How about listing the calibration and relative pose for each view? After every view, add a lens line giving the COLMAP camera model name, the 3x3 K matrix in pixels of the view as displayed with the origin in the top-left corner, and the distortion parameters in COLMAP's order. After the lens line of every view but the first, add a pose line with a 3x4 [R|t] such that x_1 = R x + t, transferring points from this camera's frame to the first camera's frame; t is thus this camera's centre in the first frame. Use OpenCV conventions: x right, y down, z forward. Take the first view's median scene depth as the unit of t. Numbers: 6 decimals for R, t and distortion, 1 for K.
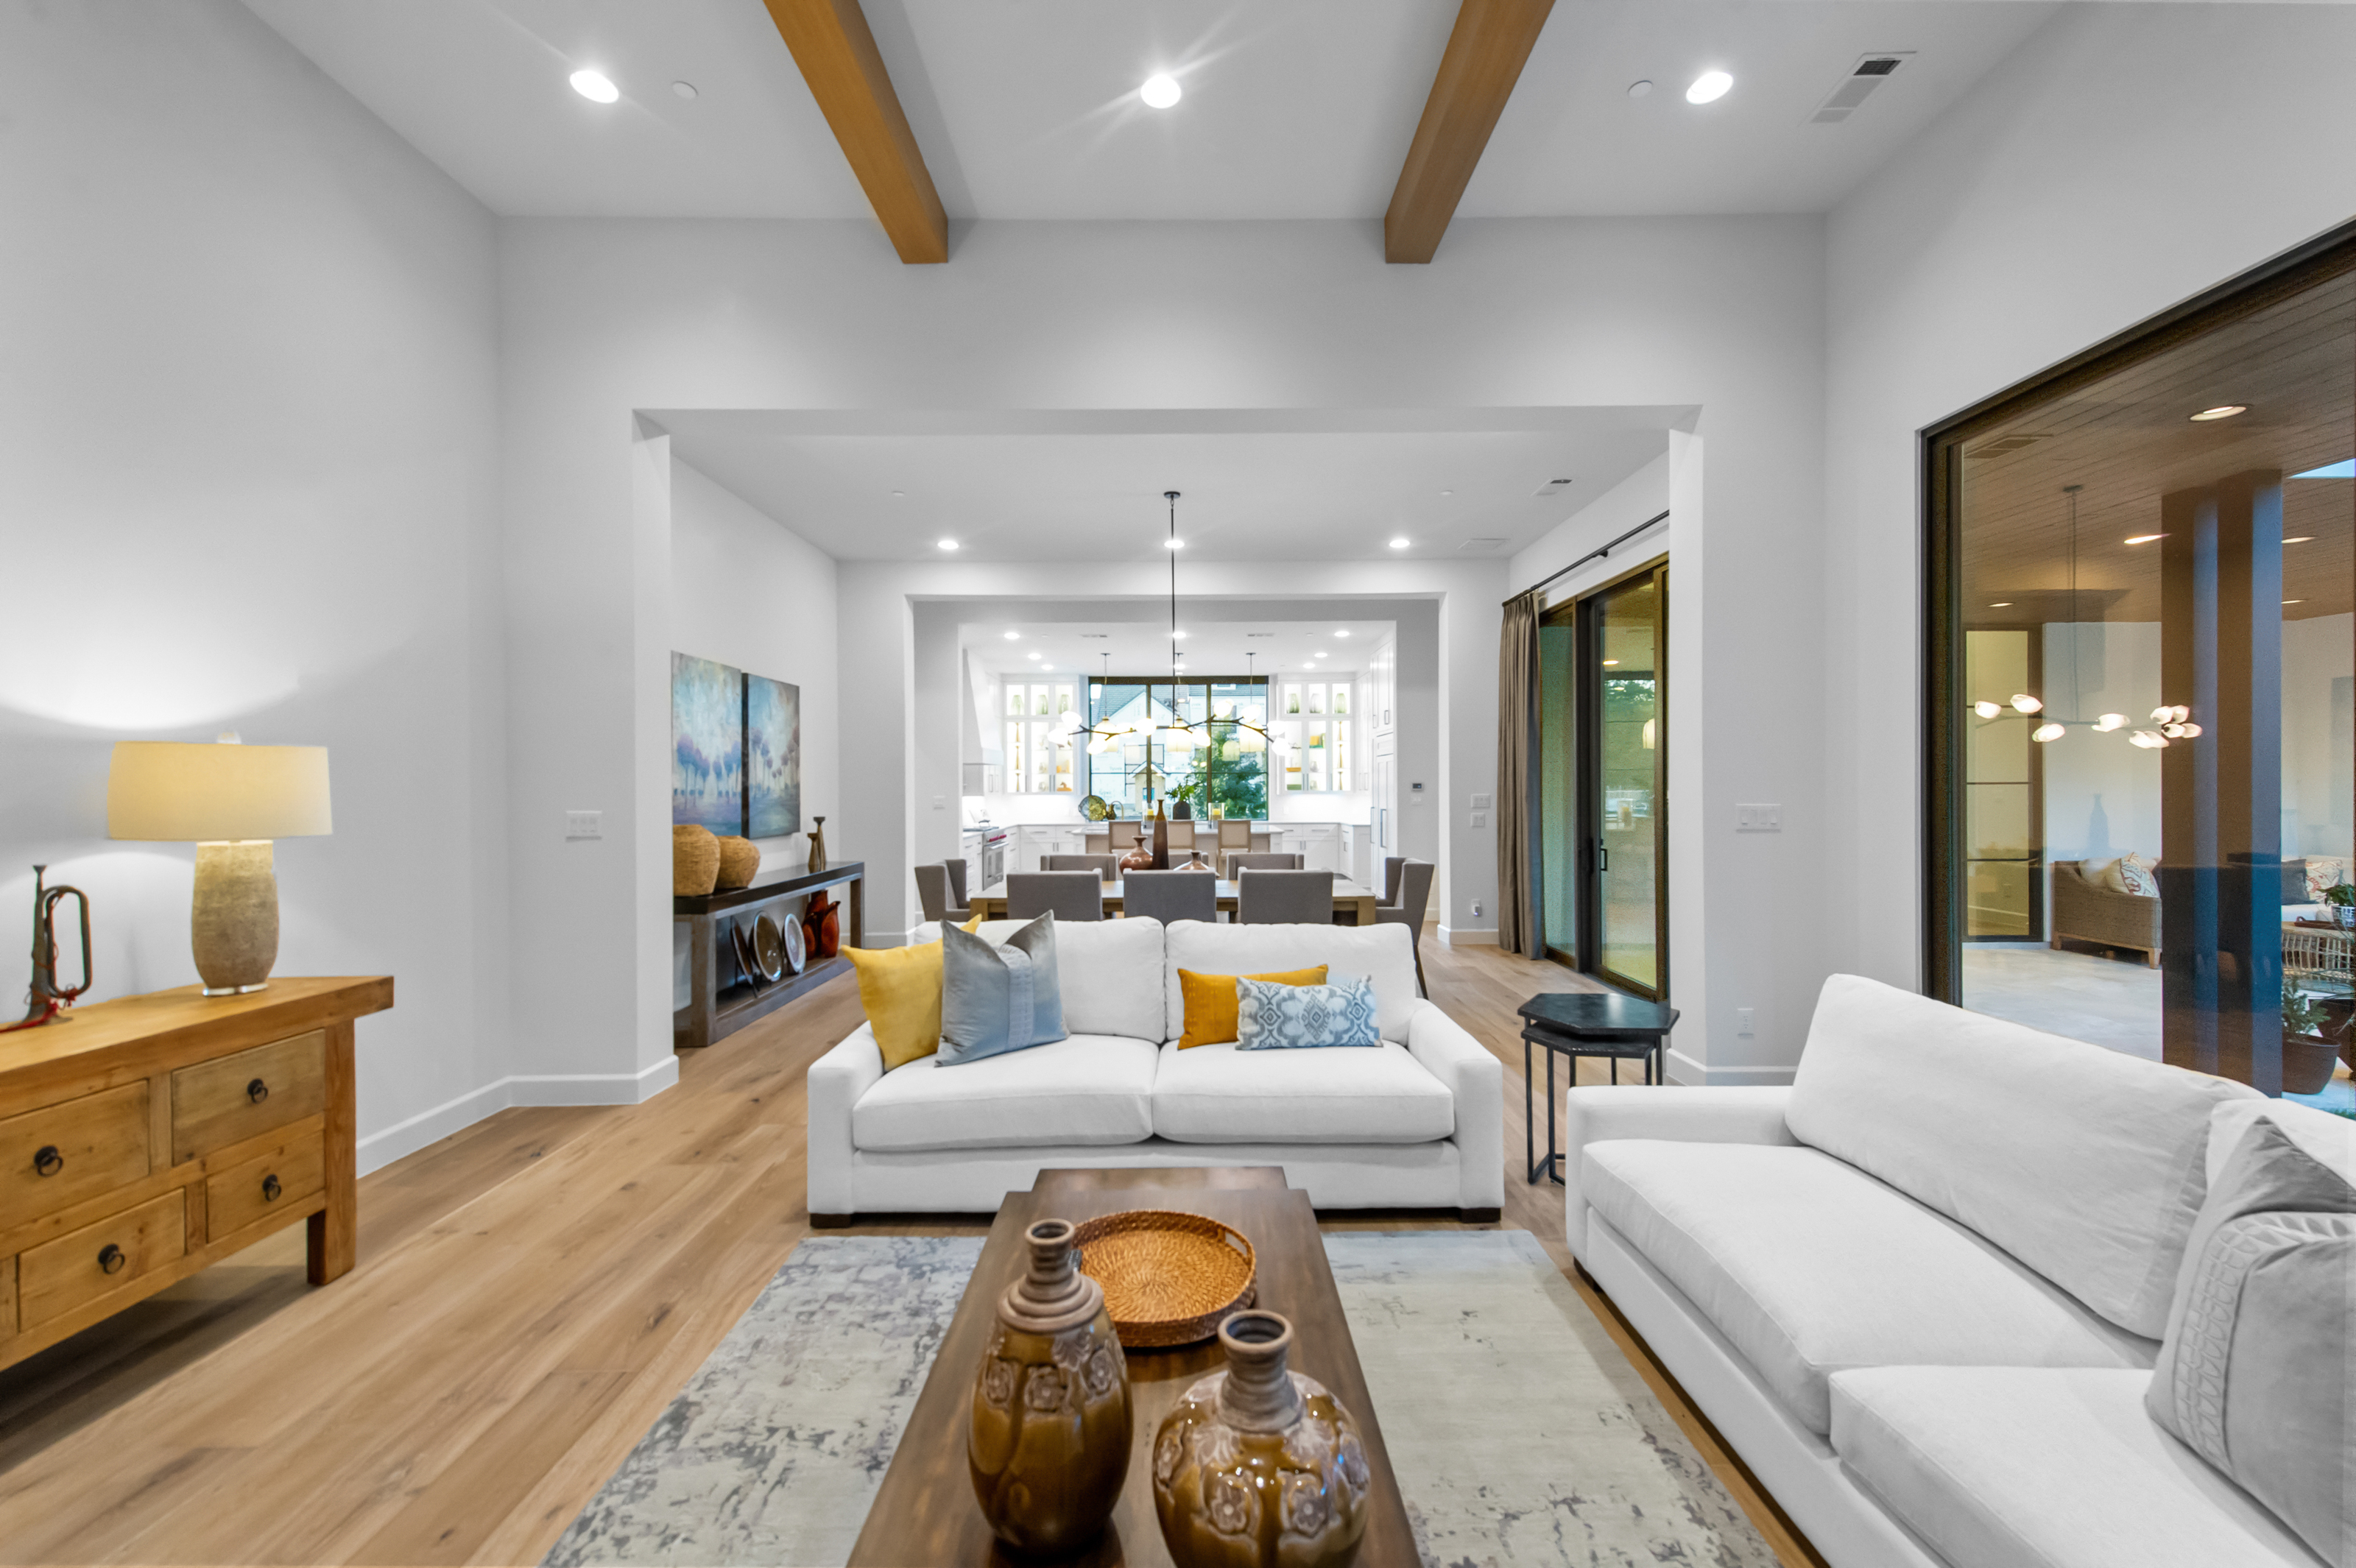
lens RADIAL K [[934.7, 0, 1183.0], [0, 934.7, 784.6], [0, 0, 1]] dist [0.011374, -0.001558]
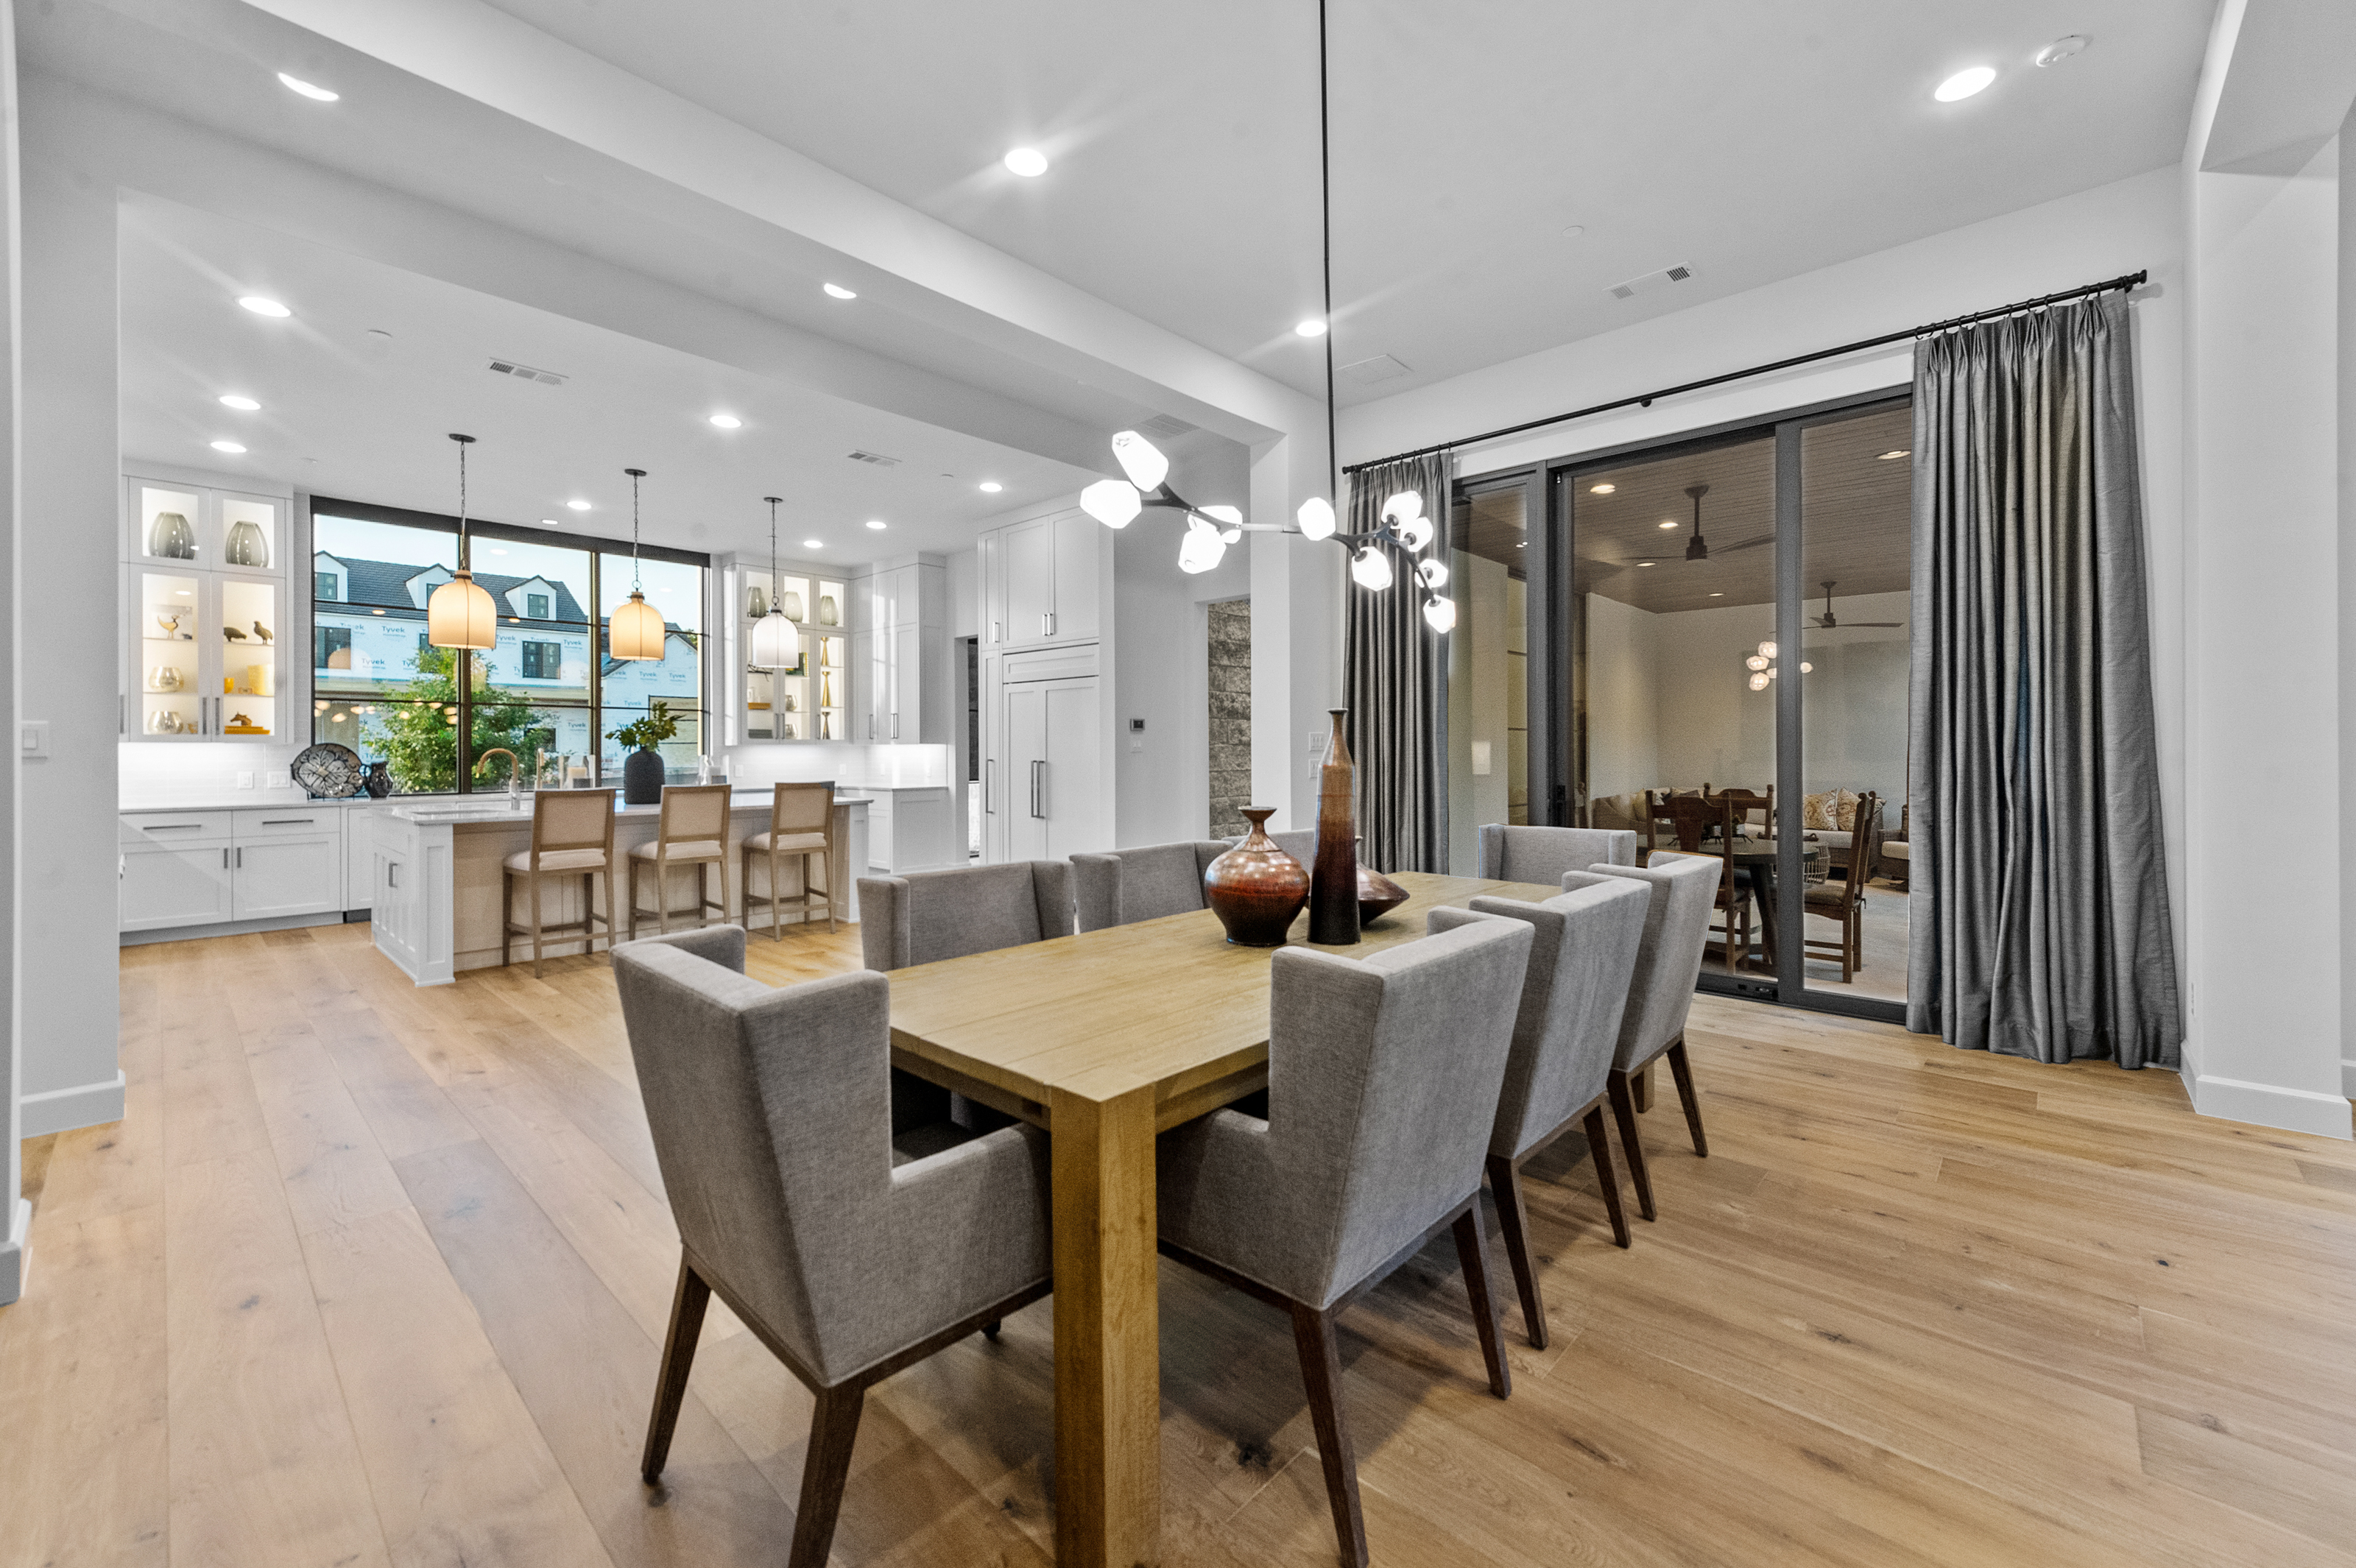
lens RADIAL K [[934.7, 0, 1188.0], [0, 934.7, 750.9], [0, 0, 1]] dist [0.011374, -0.001558]
pose [[0.673078, 0.003124, 0.739565, -0.520800], [-0.002094, 0.999995, -0.002319, 0.050947], [-0.739569, 0.000012, 0.673081, 1.147580]]
